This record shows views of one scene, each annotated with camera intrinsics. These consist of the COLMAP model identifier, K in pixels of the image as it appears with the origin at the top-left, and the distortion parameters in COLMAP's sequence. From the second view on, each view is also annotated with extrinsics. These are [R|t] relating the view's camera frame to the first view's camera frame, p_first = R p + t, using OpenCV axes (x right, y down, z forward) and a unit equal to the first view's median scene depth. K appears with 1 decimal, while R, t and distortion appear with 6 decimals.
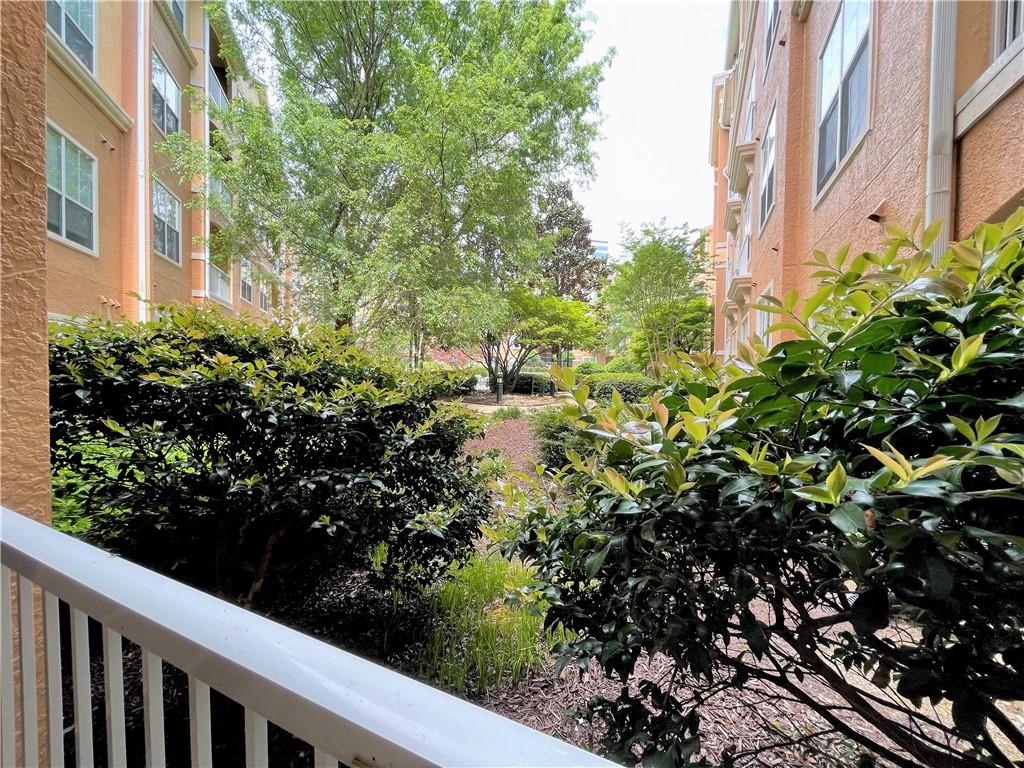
lens RADIAL K [[413.5, 0, 506.4], [0, 413.5, 382.3], [0, 0, 1]] dist [0.001311, -0.000062]
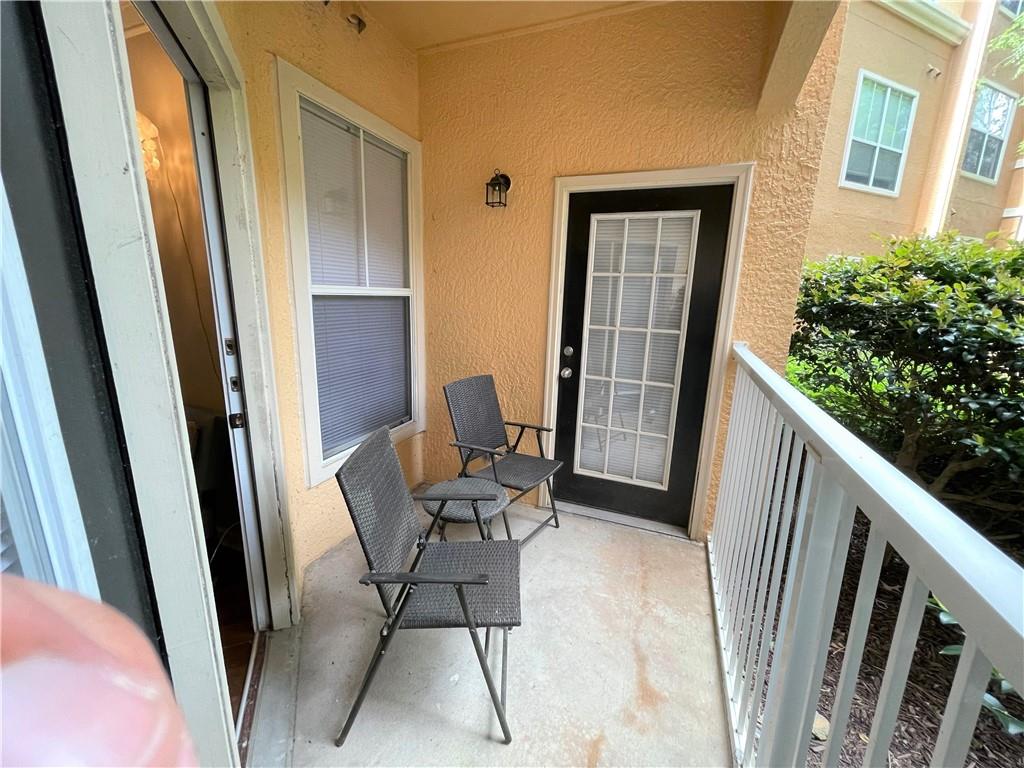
lens RADIAL K [[413.5, 0, 509.8], [0, 413.5, 383.3], [0, 0, 1]] dist [0.001311, -0.000062]
pose [[0.059307, 0.196653, -0.978678, 0.355675], [-0.051121, 0.979716, 0.193763, 0.043340], [0.996930, 0.038539, 0.068157, -0.172700]]
